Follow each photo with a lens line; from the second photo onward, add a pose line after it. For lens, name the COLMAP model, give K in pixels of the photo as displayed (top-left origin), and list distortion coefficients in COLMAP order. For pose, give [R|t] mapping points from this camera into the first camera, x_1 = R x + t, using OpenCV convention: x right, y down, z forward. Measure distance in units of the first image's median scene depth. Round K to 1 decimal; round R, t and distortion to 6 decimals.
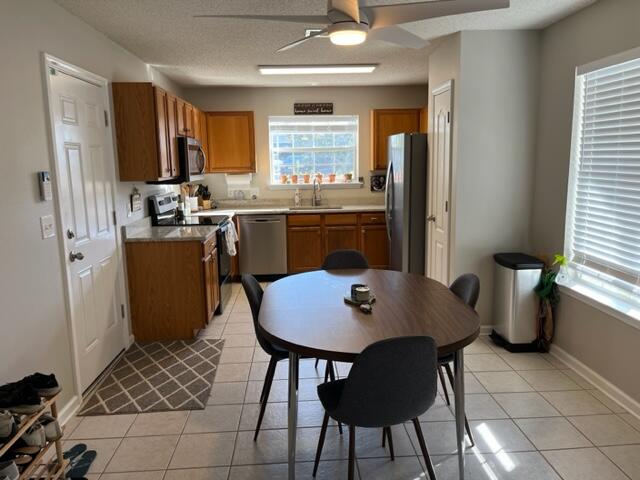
lens RADIAL K [[485.7, 0, 321.9], [0, 485.7, 241.2], [0, 0, 1]] dist [0.037052, -0.030102]
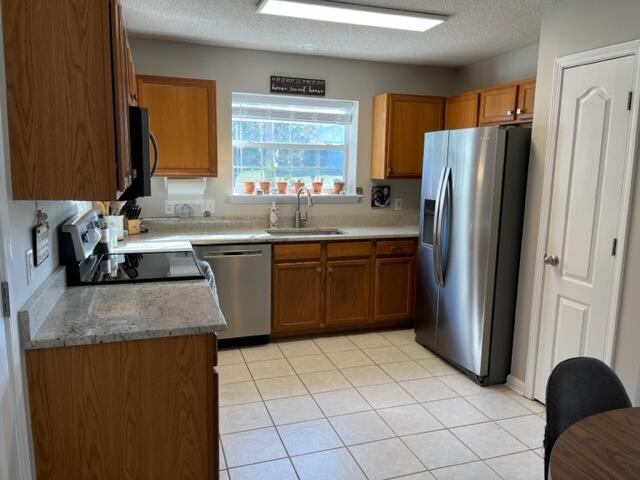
lens RADIAL K [[485.7, 0, 322.6], [0, 485.7, 241.1], [0, 0, 1]] dist [0.037052, -0.030102]
pose [[0.963770, -0.006540, 0.266655, -0.174783], [0.007822, 0.999962, -0.003744, -0.053703], [-0.266620, 0.005694, 0.963785, 0.345705]]
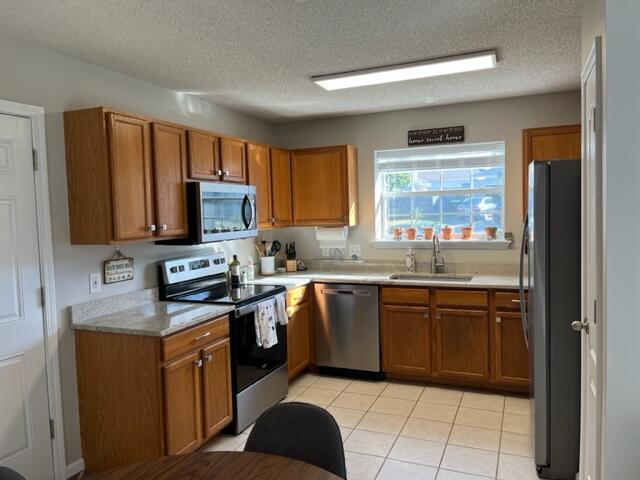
lens RADIAL K [[485.7, 0, 317.6], [0, 485.7, 239.2], [0, 0, 1]] dist [0.037052, -0.030102]
pose [[0.897042, 0.018673, -0.441550, 0.149922], [-0.059749, 0.995058, -0.079305, -0.059187], [0.437887, 0.097522, 0.893725, 0.320384]]
